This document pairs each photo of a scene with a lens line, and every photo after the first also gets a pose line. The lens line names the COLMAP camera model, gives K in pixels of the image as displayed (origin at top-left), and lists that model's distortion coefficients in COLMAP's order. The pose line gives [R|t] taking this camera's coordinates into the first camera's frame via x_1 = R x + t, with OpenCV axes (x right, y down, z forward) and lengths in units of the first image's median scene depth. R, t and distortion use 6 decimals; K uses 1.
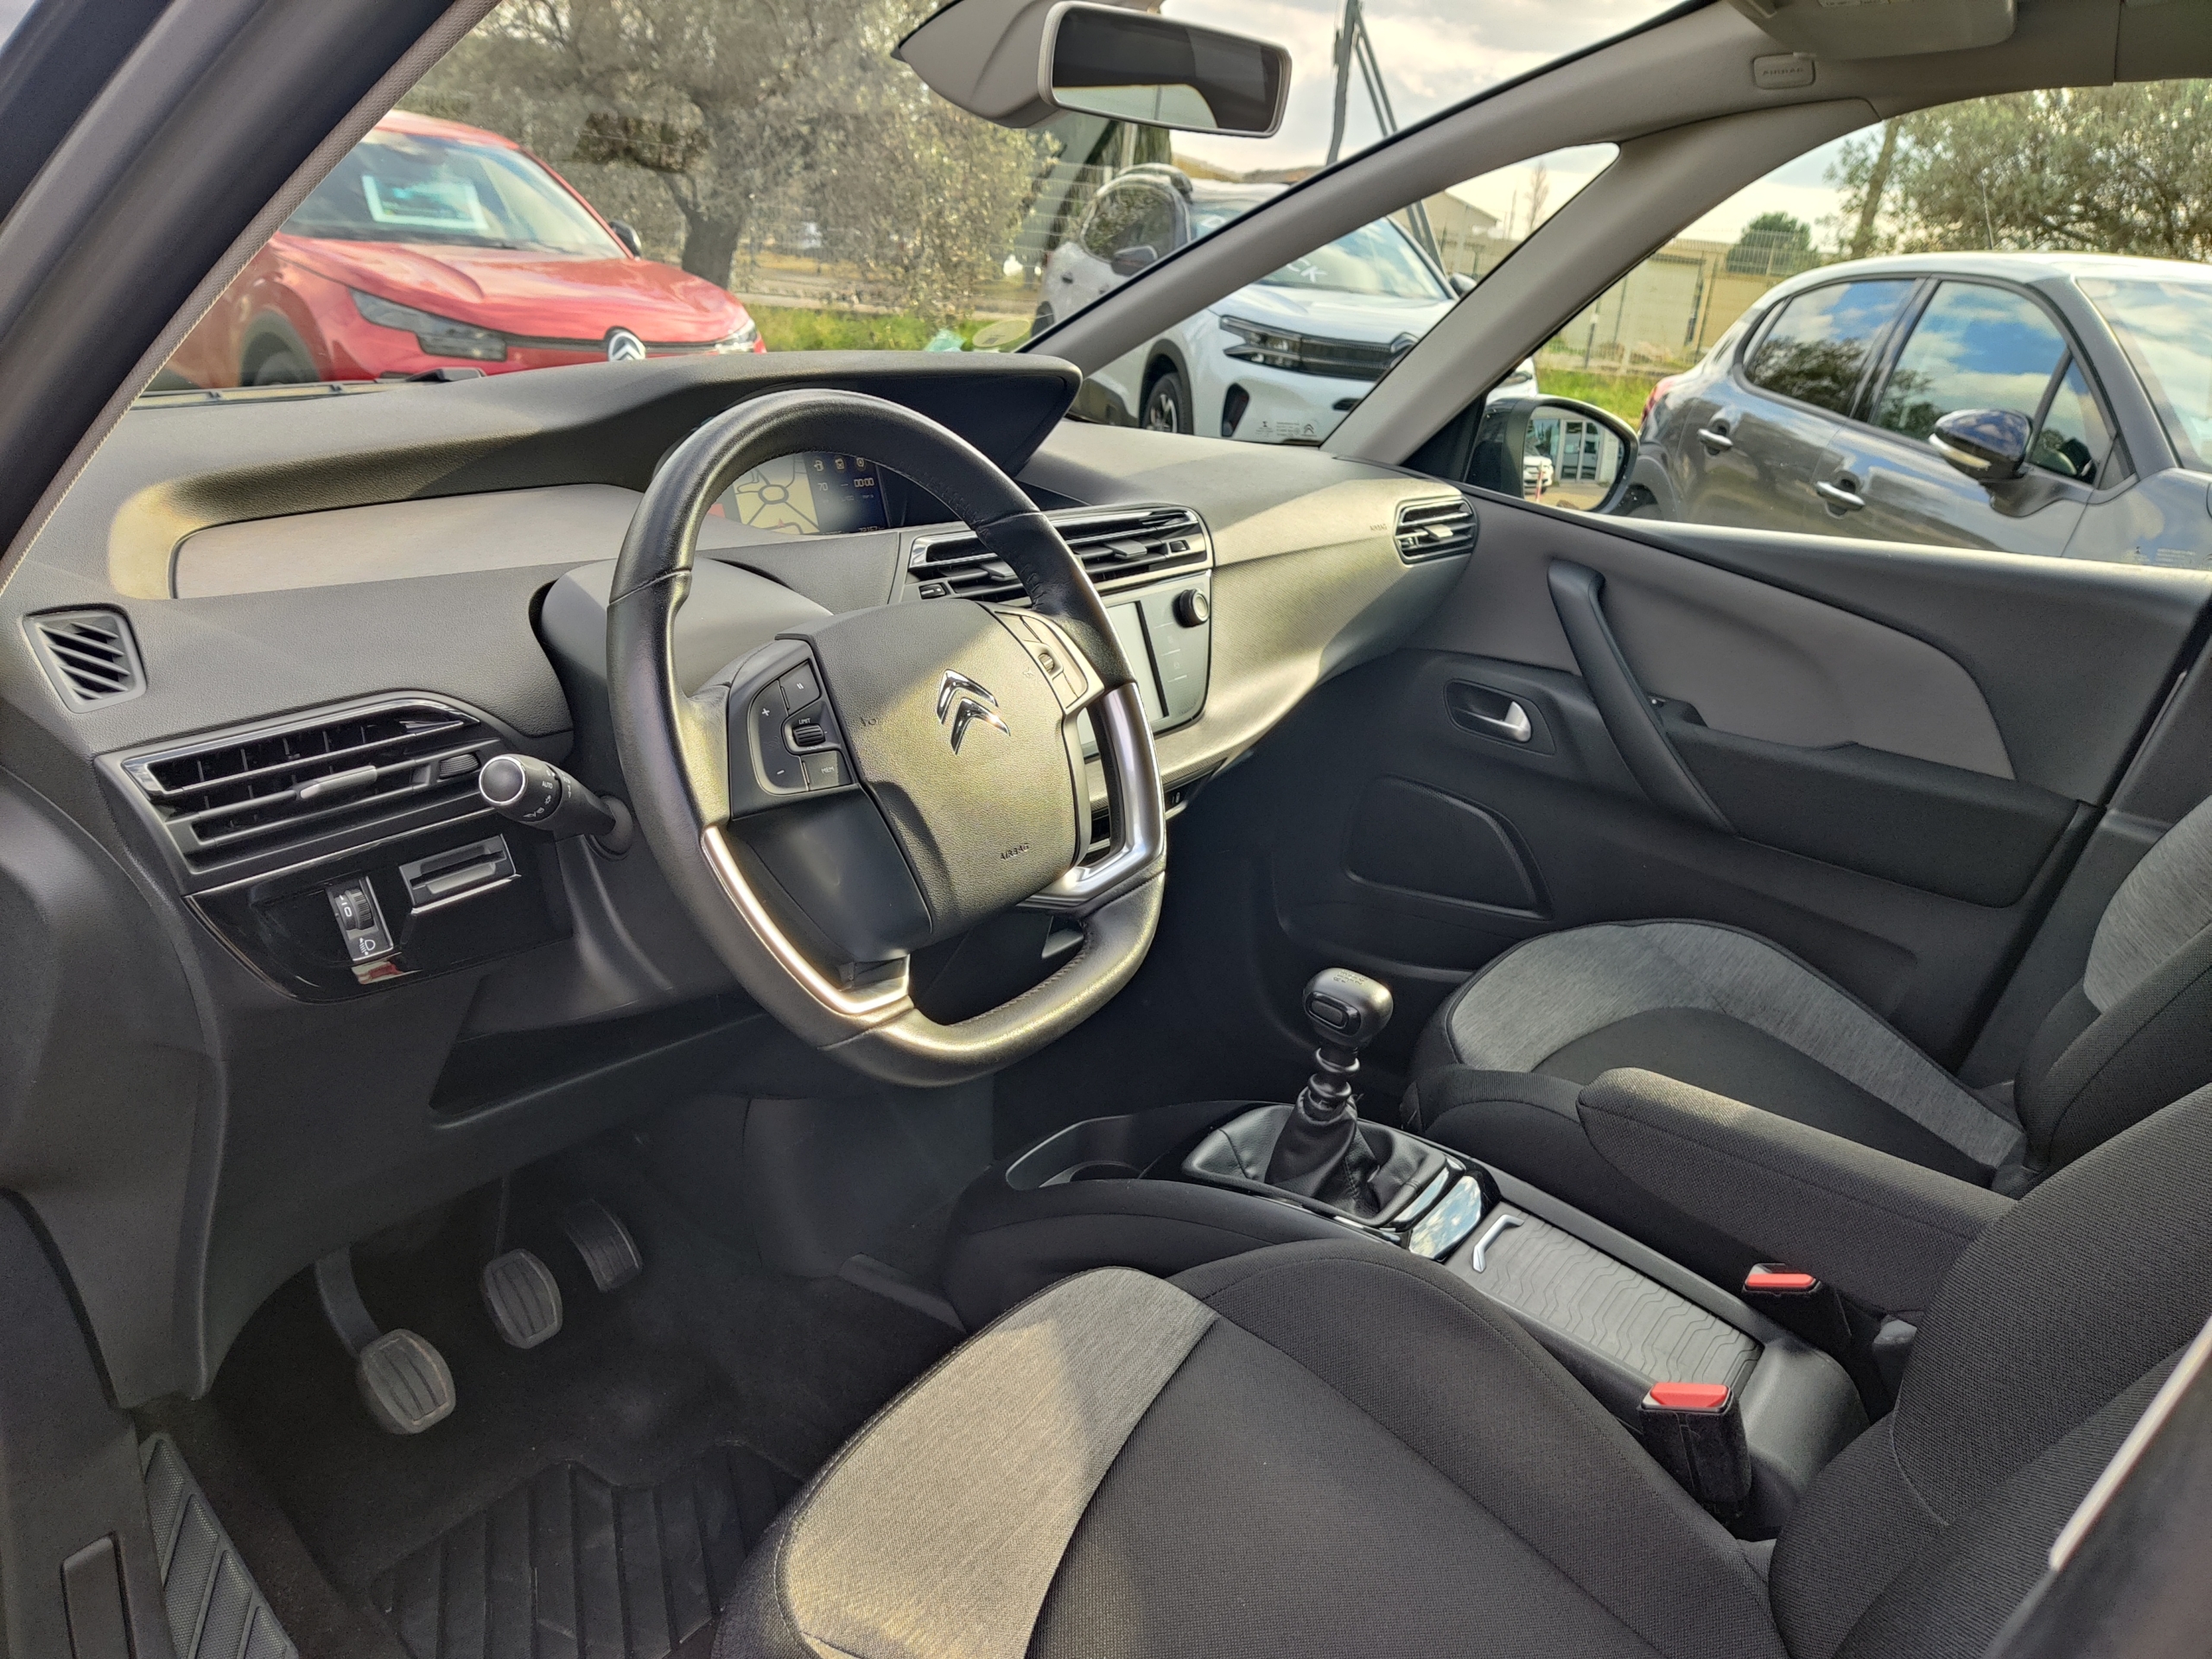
lens RADIAL K [[1662.8, 0, 1111.9], [0, 1662.8, 834.1], [0, 0, 1]] dist [-0.007208, -0.021455]
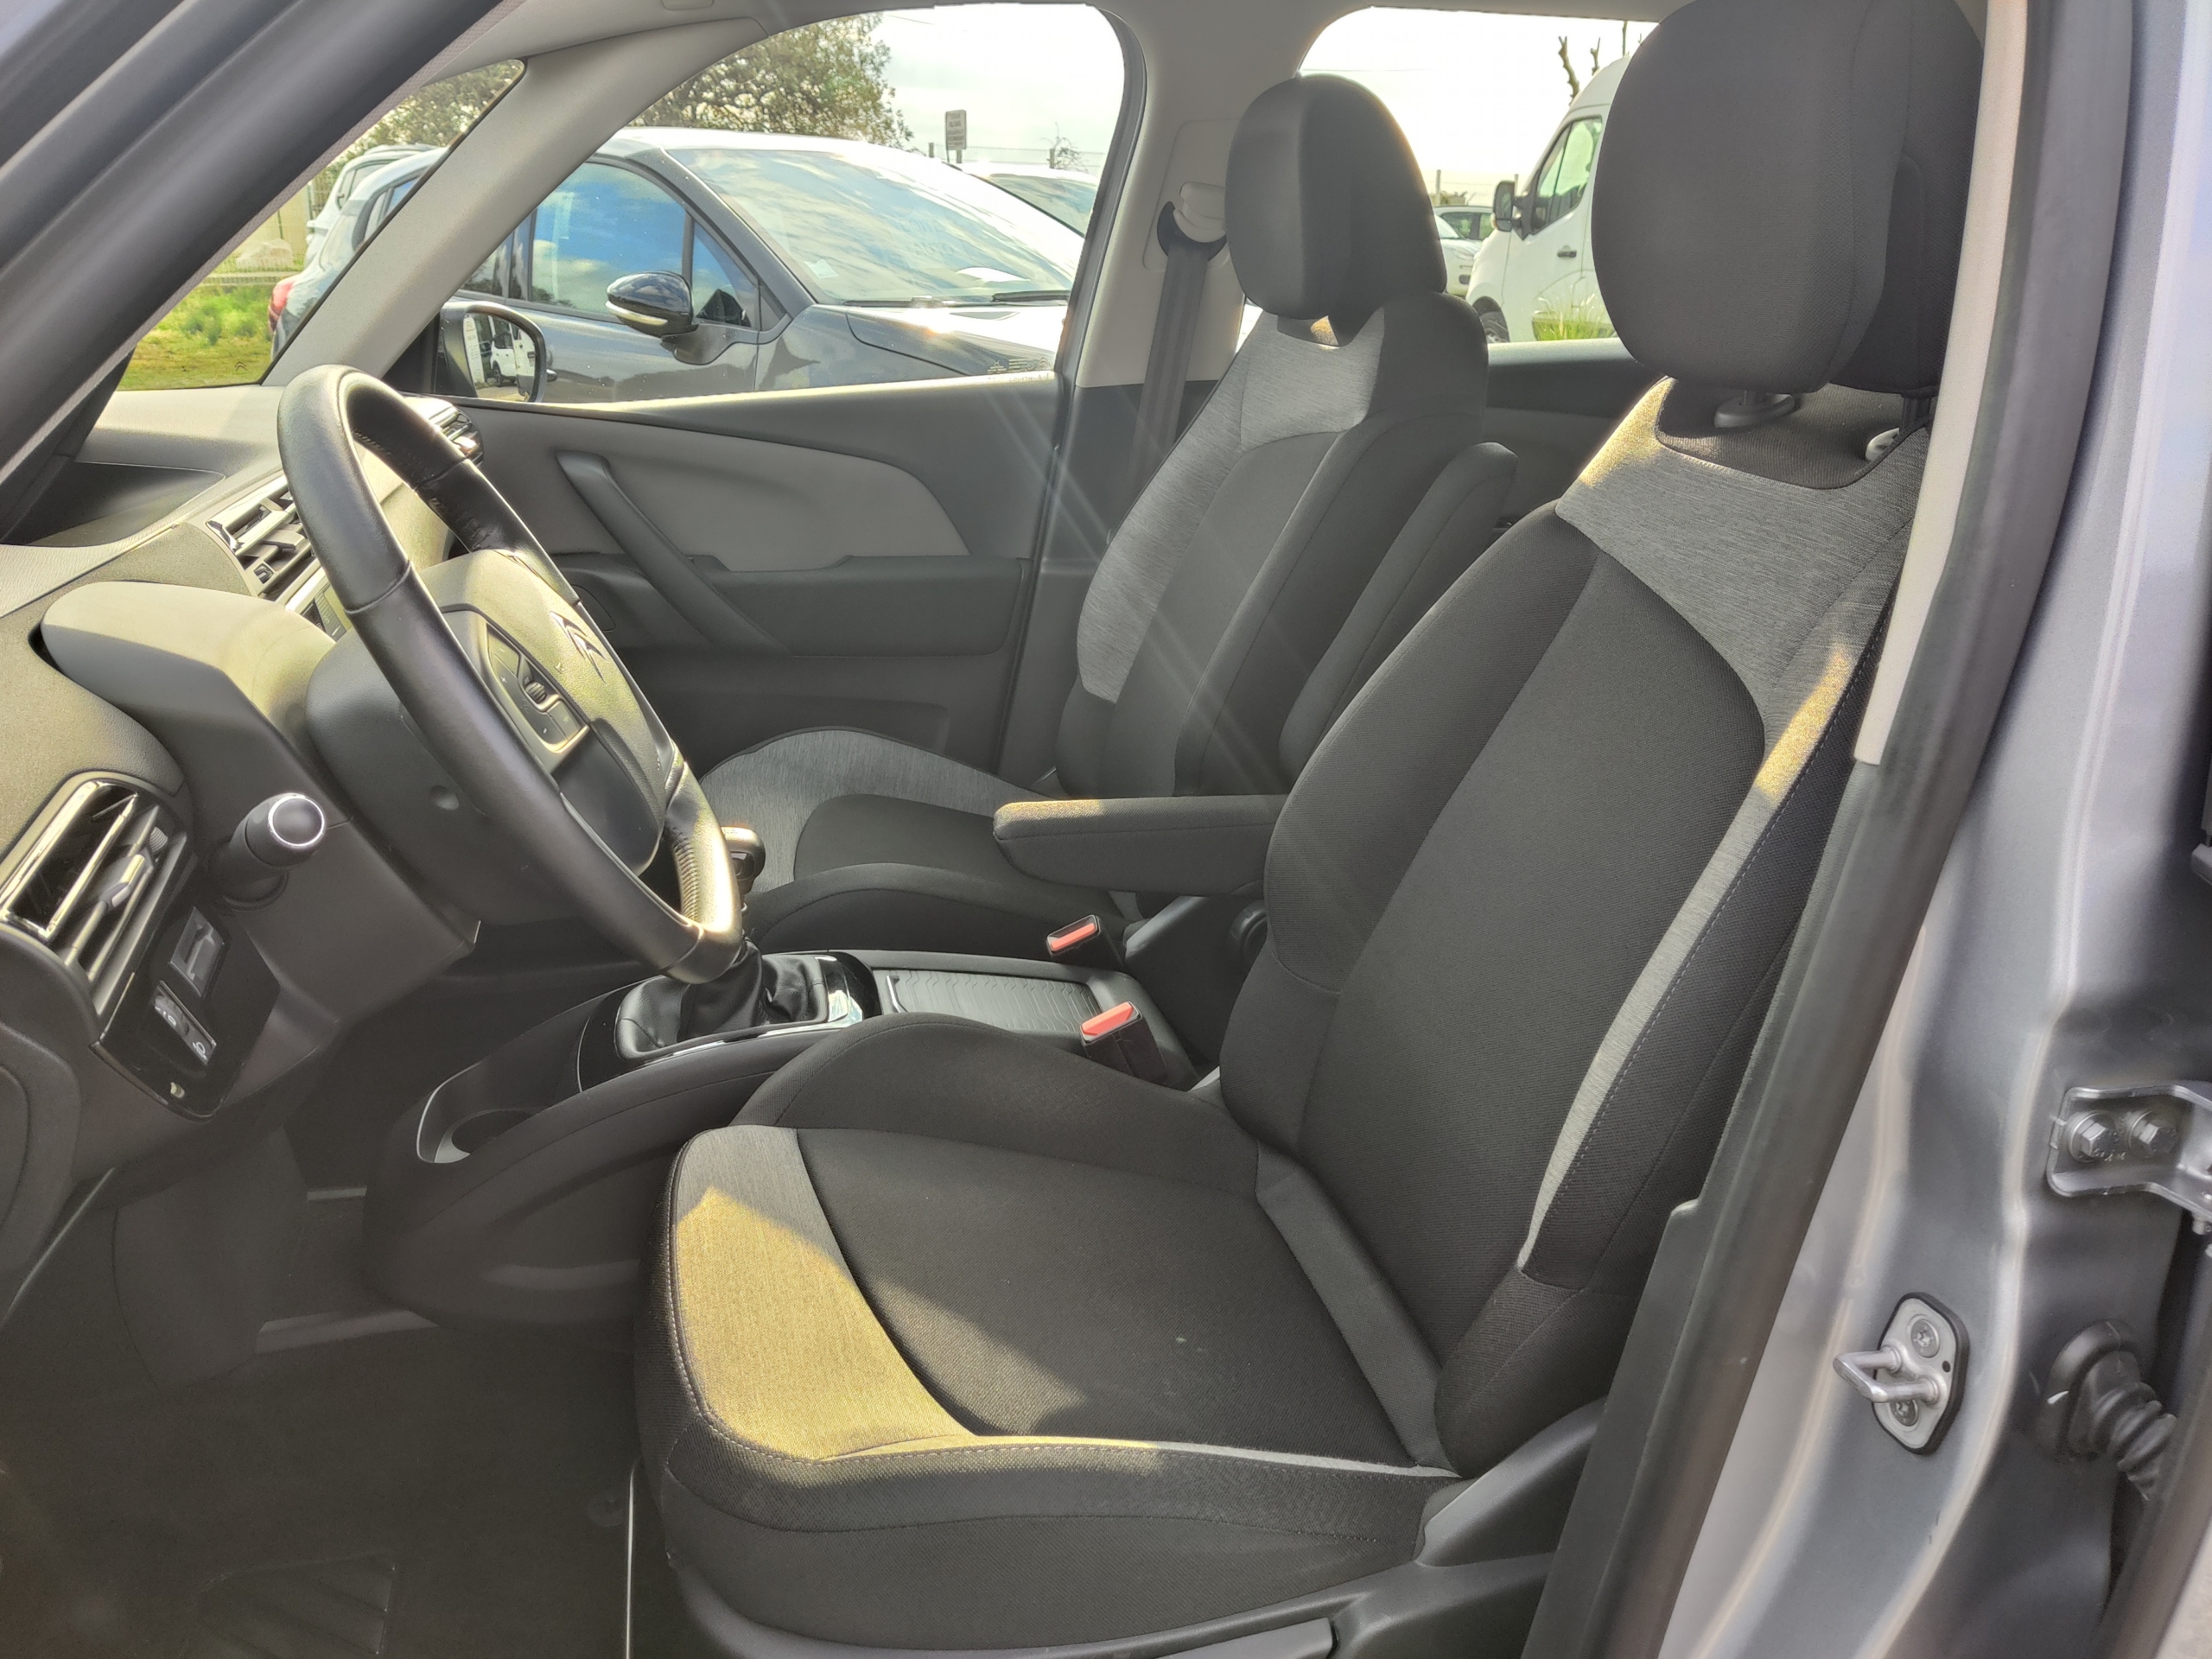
lens RADIAL K [[1662.8, 0, 1106.2], [0, 1662.8, 826.9], [0, 0, 1]] dist [-0.007208, -0.021455]
pose [[0.658734, -0.323643, 0.679209, -0.314321], [0.280655, 0.943294, 0.177284, -0.029982], [-0.698071, 0.073841, 0.712211, 0.014948]]
